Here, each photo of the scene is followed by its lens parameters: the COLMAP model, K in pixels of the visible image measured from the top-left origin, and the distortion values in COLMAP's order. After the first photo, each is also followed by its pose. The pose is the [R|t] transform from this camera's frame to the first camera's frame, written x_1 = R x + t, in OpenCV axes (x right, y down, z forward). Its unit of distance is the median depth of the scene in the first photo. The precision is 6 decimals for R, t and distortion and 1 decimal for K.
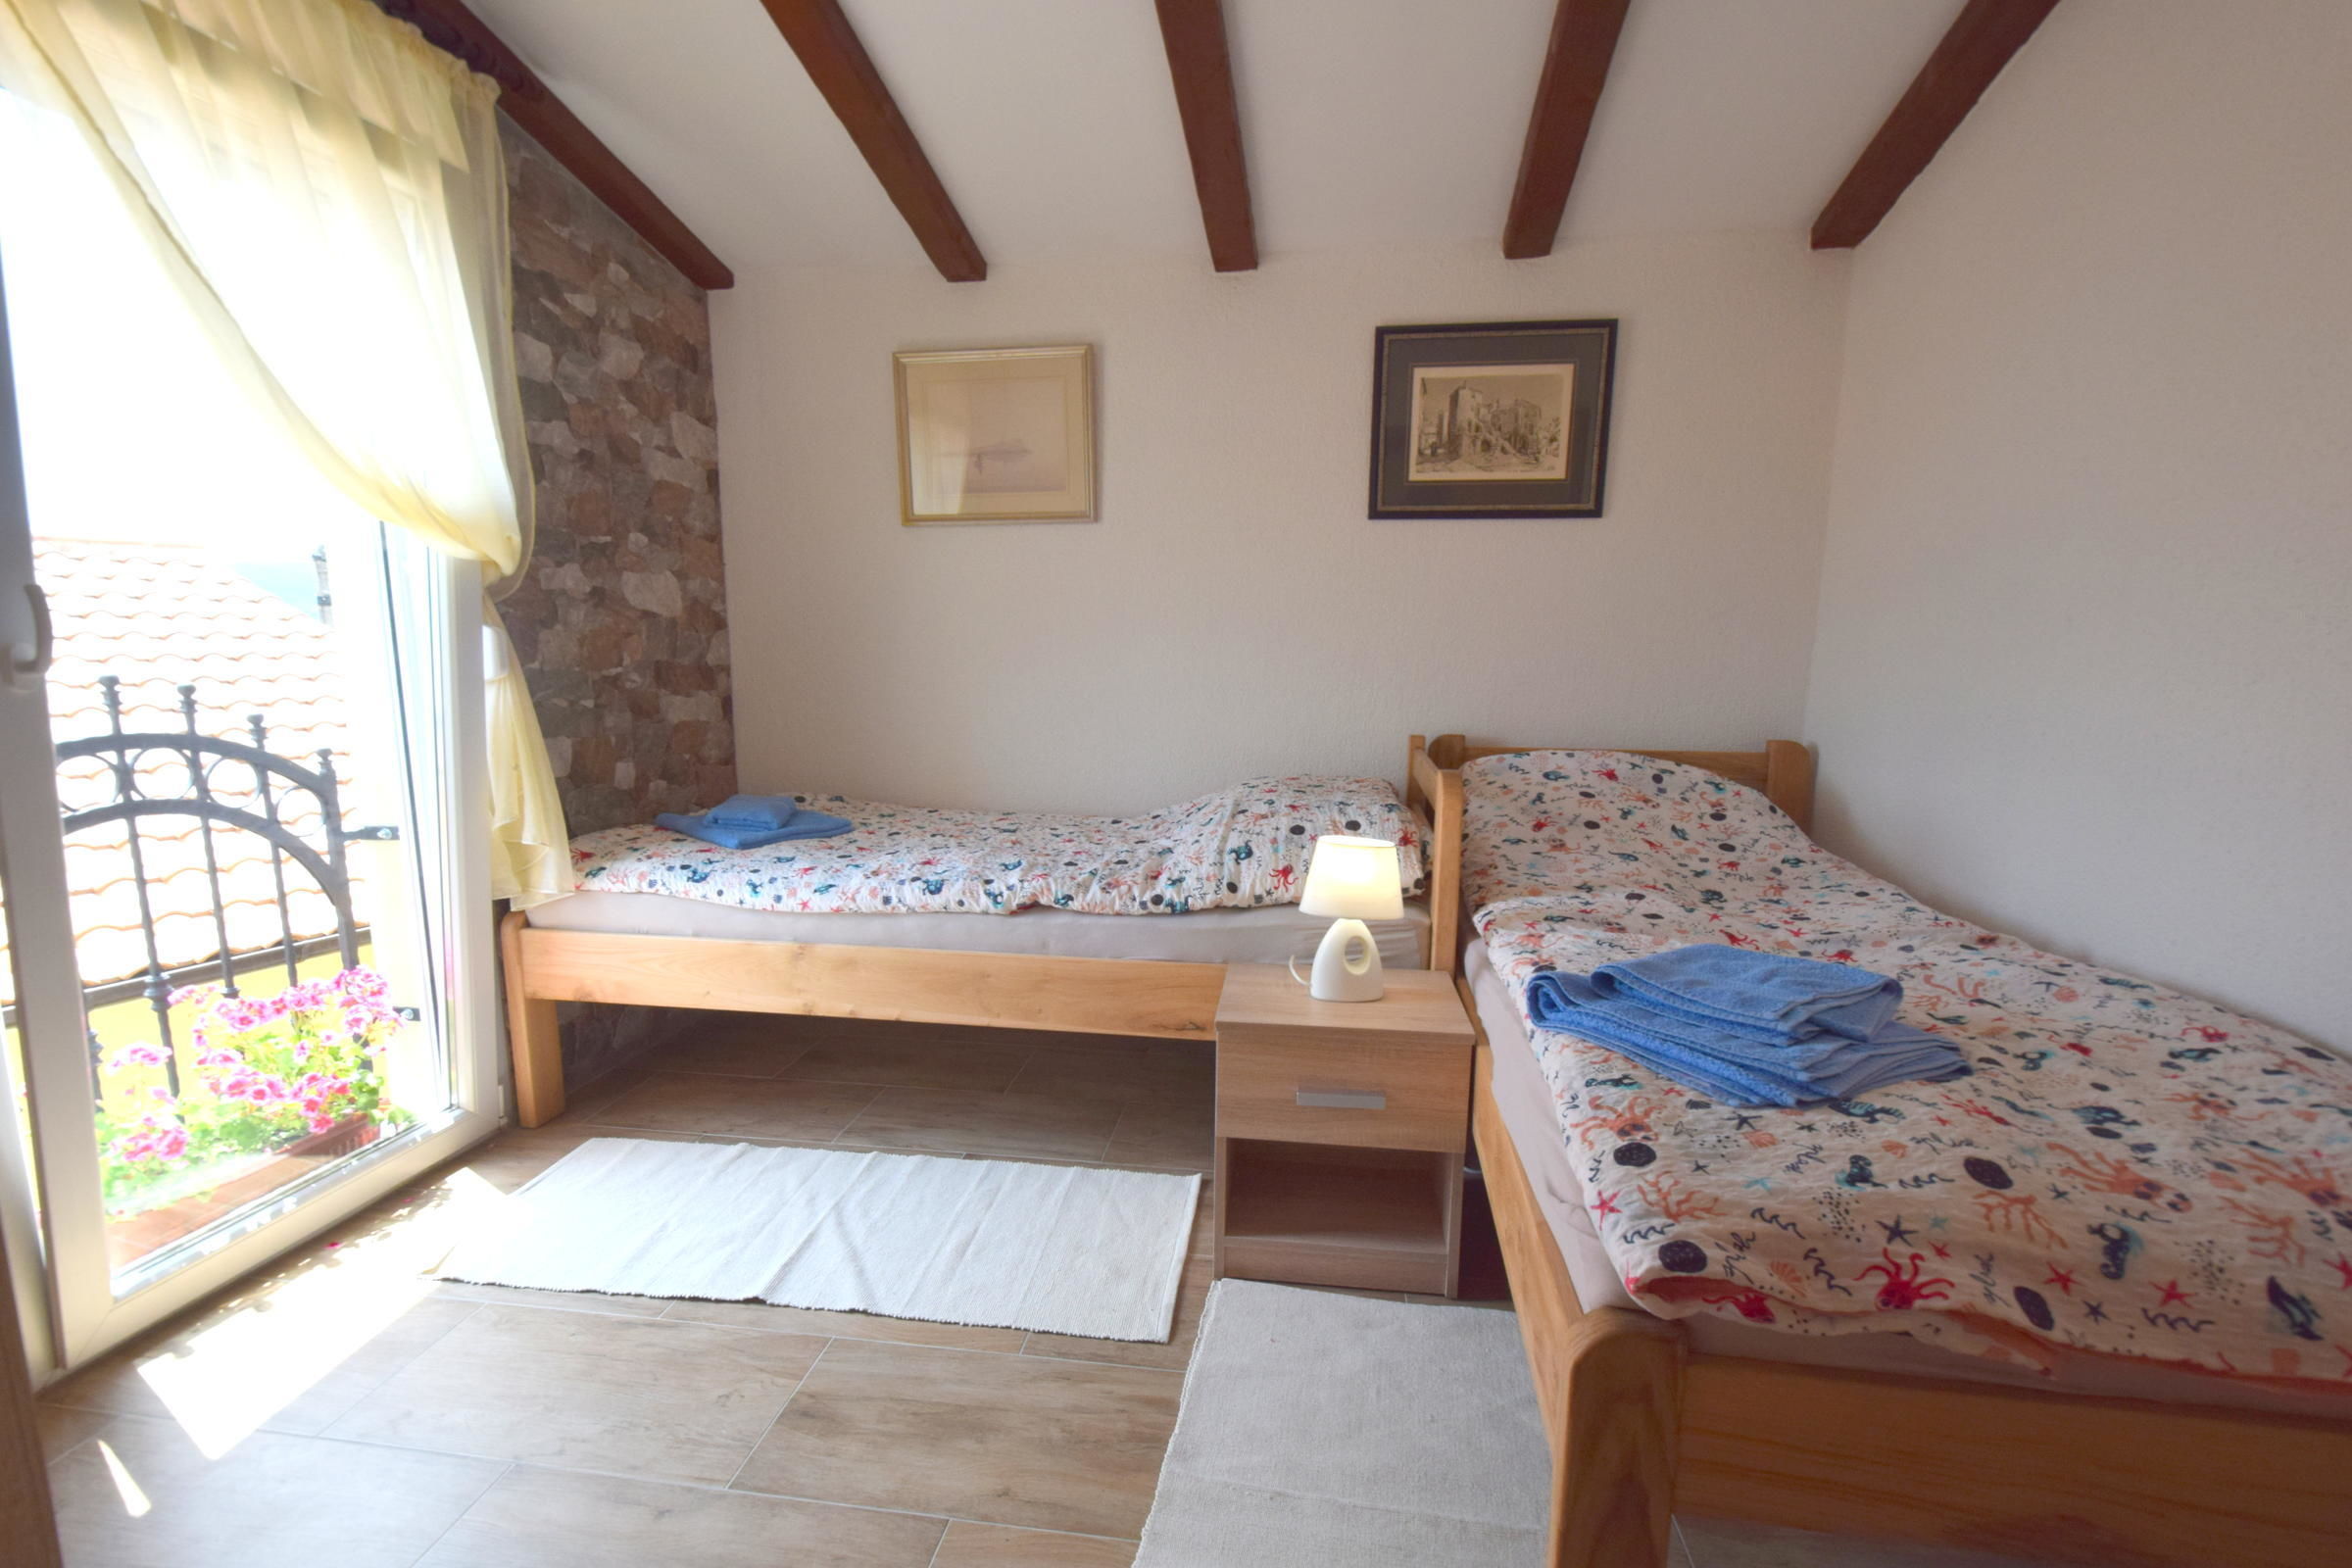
lens RADIAL K [[1026.0, 0, 1172.4], [0, 1026.0, 821.0], [0, 0, 1]] dist [0.000893, -0.004105]
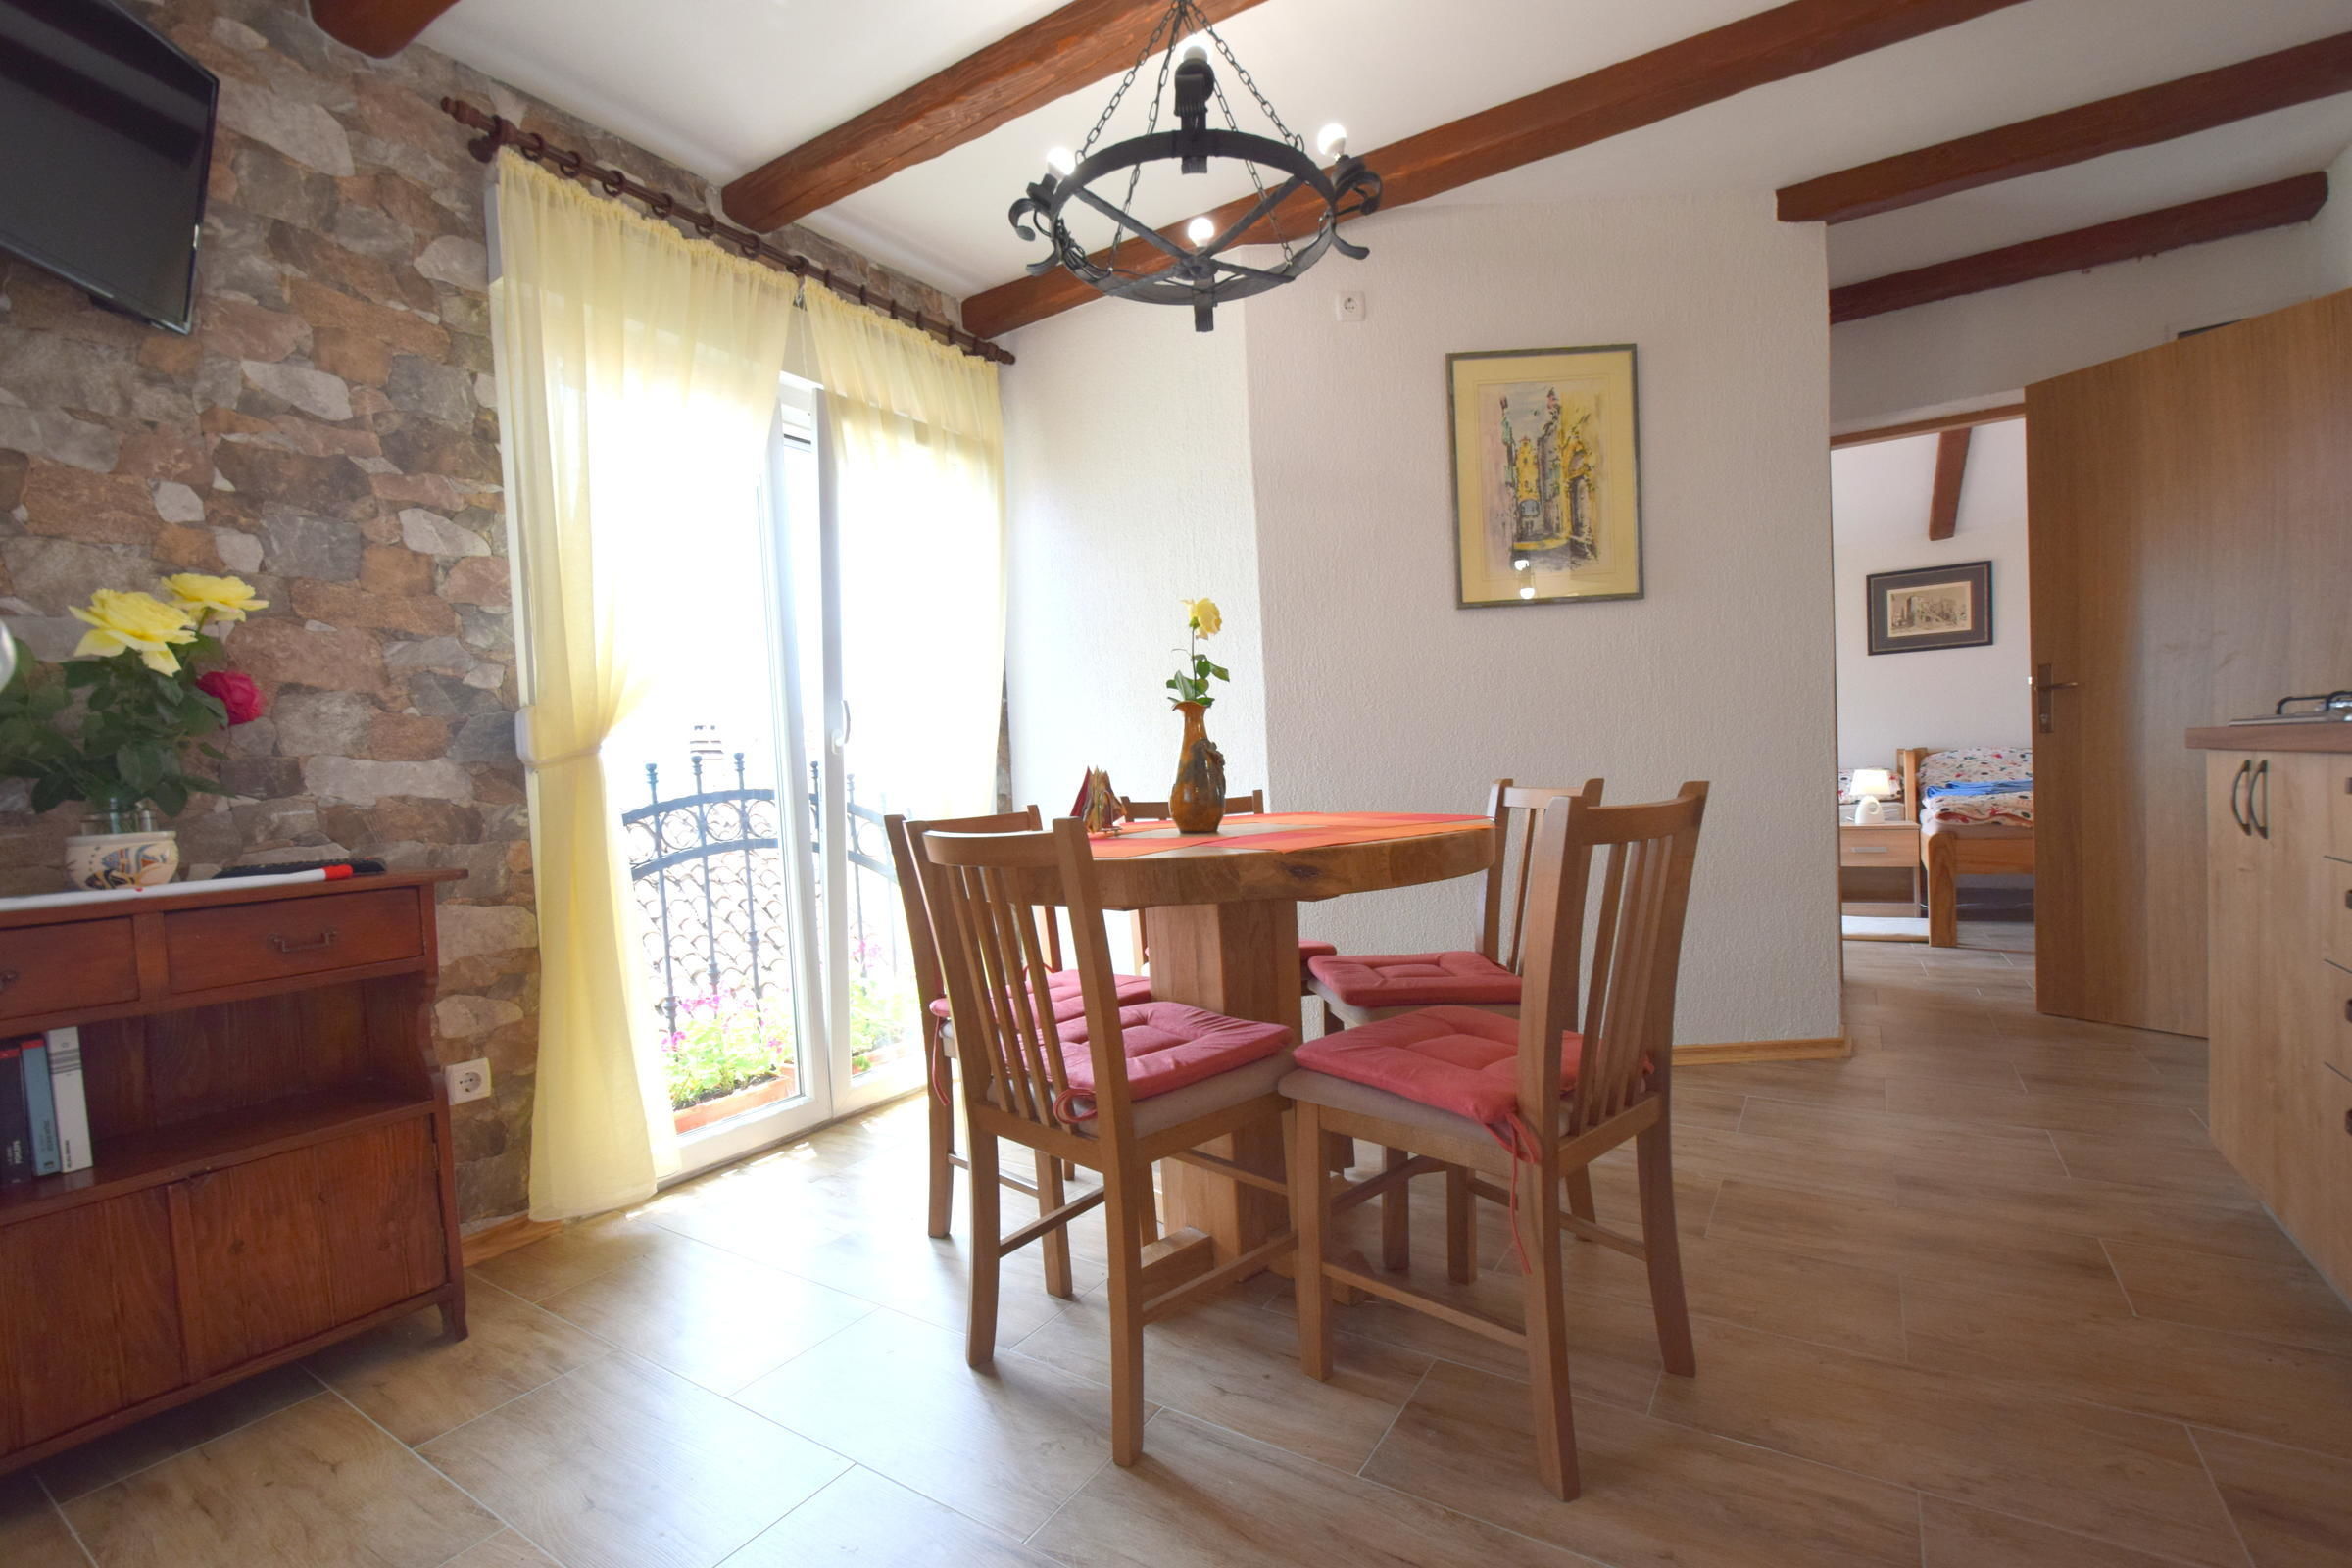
lens RADIAL K [[1026.0, 0, 1184.9], [0, 1026.0, 817.4], [0, 0, 1]] dist [0.000893, -0.004105]
pose [[0.915610, -0.037513, -0.400314, -0.371298], [-0.009118, 0.993445, -0.113950, 0.414949], [0.401964, 0.107984, 0.909266, -2.030465]]
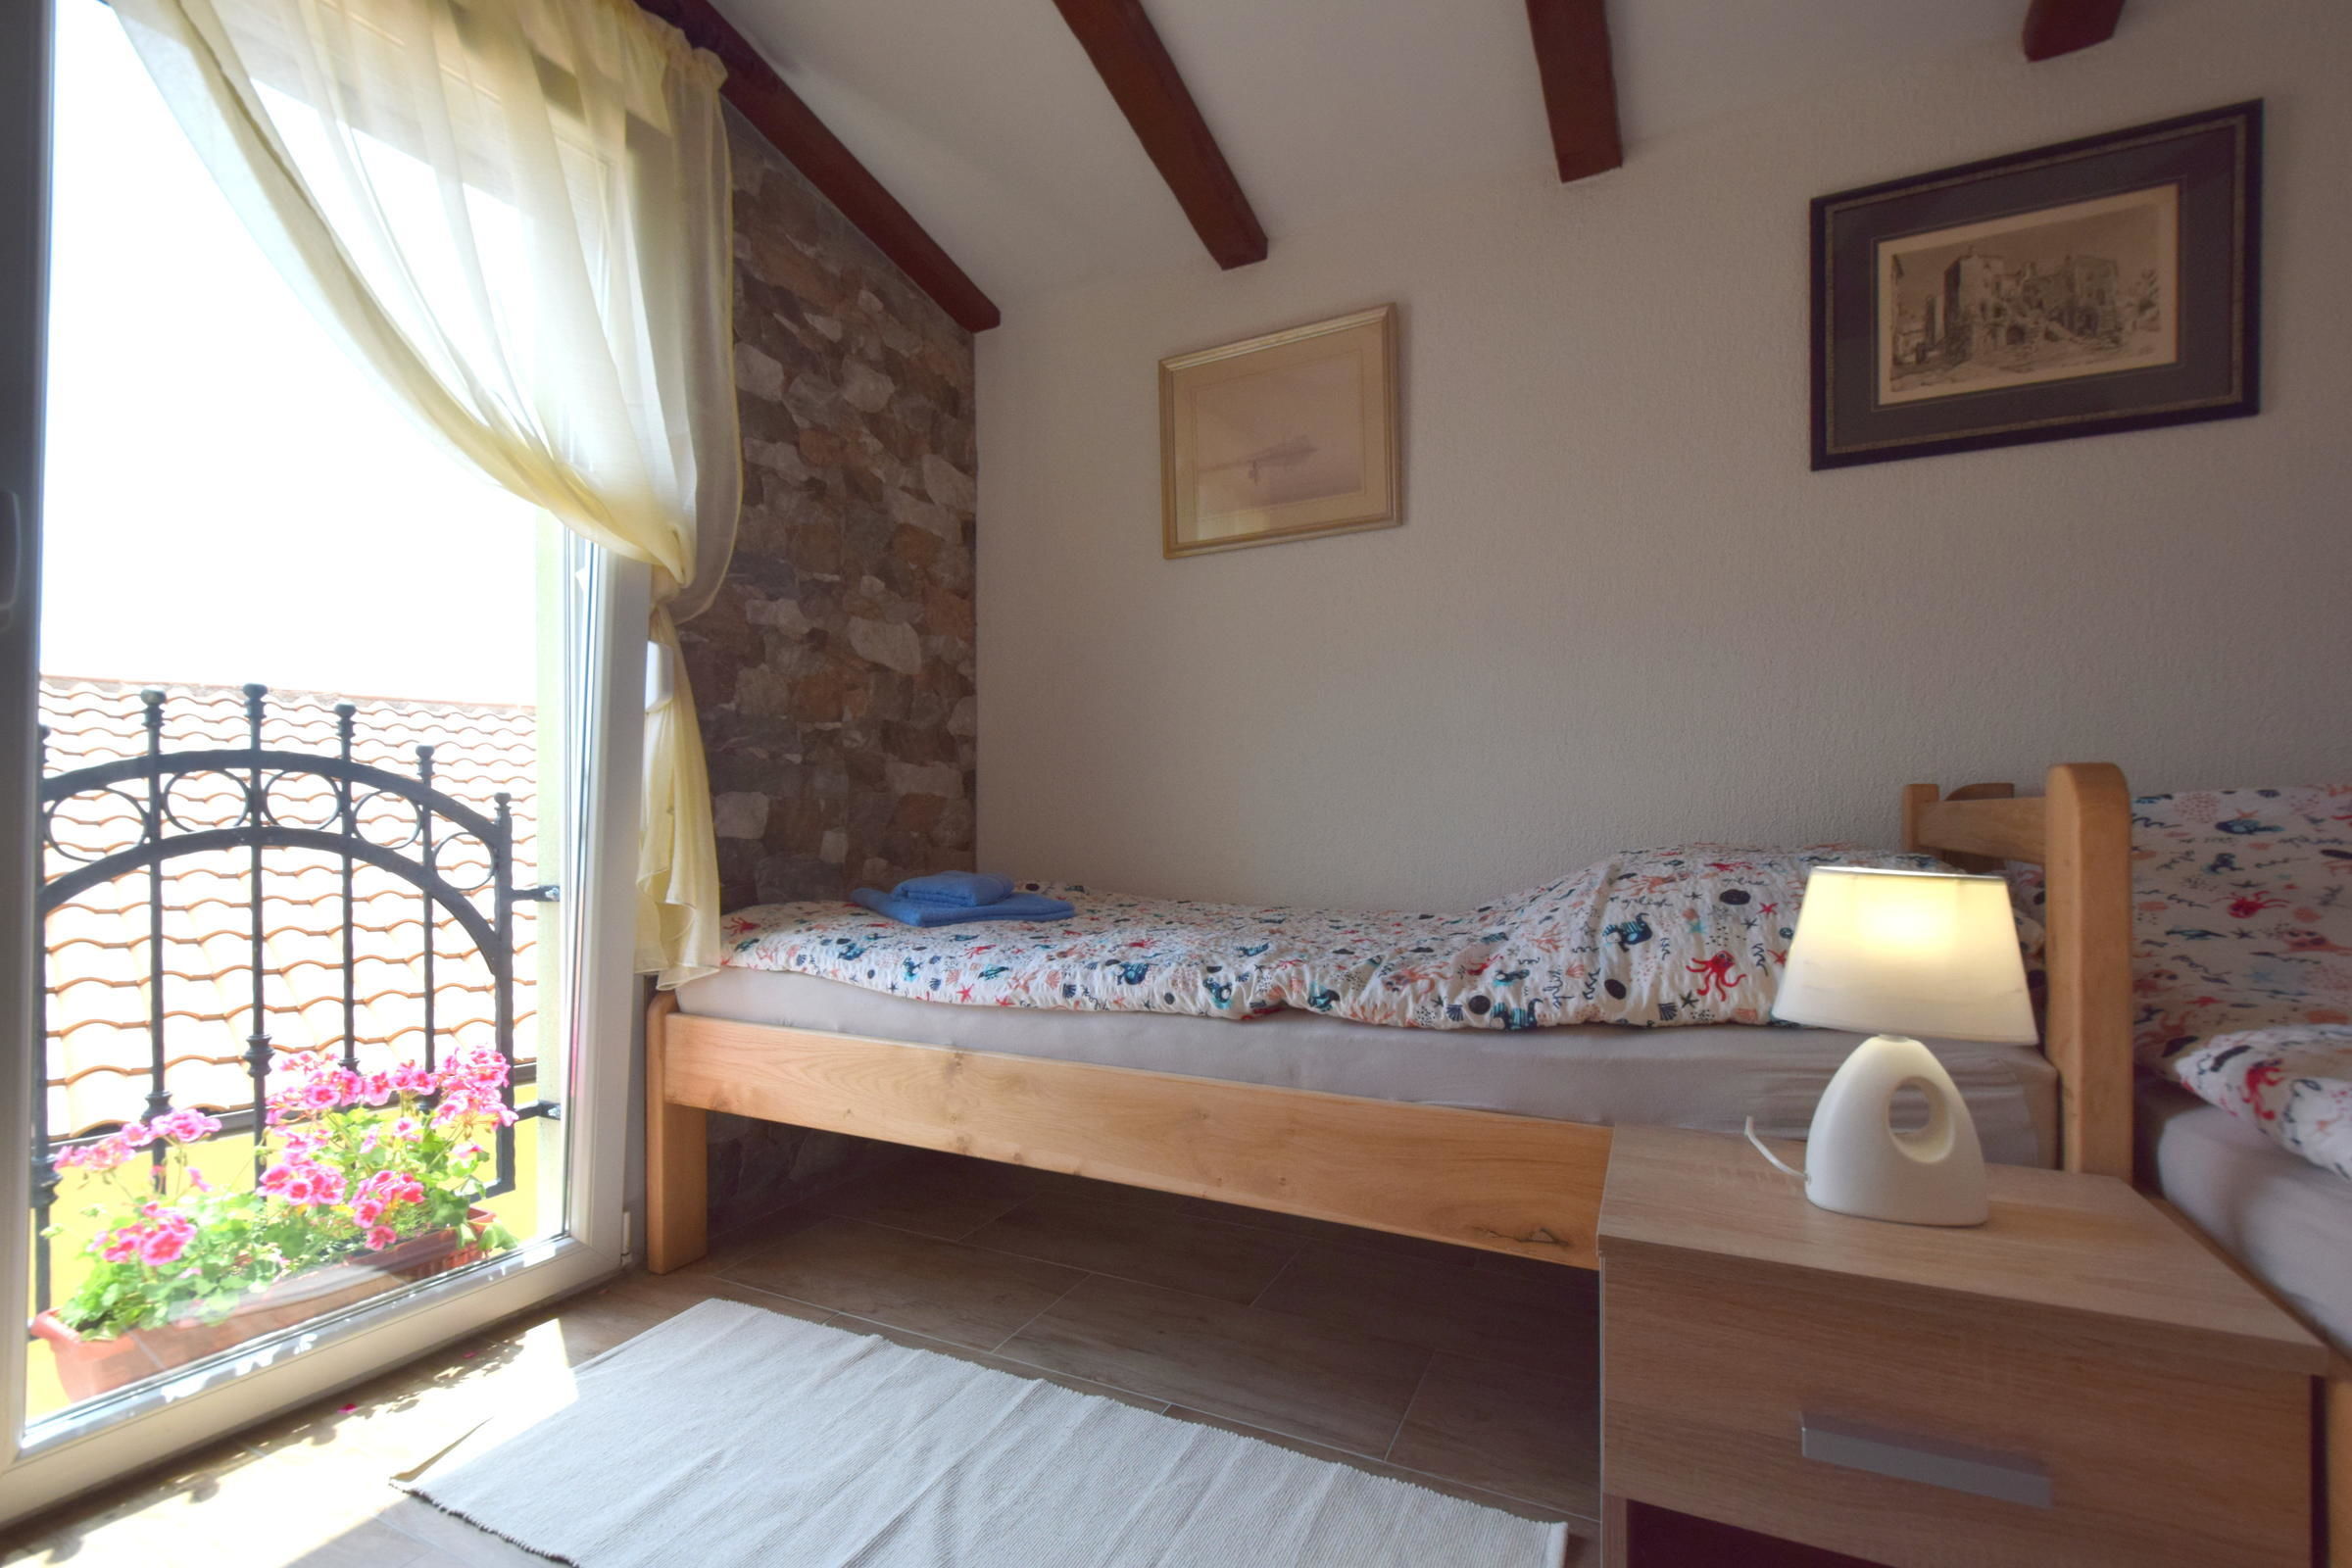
lens RADIAL K [[1026.8, 0, 1179.3], [0, 1026.8, 814.6], [0, 0, 1]] dist [-0.001205, -0.001208]
pose [[0.950211, -0.011152, -0.311407, 0.005873], [-0.041123, 0.986131, -0.160796, 0.066889], [0.308881, 0.165597, 0.936574, 0.352724]]
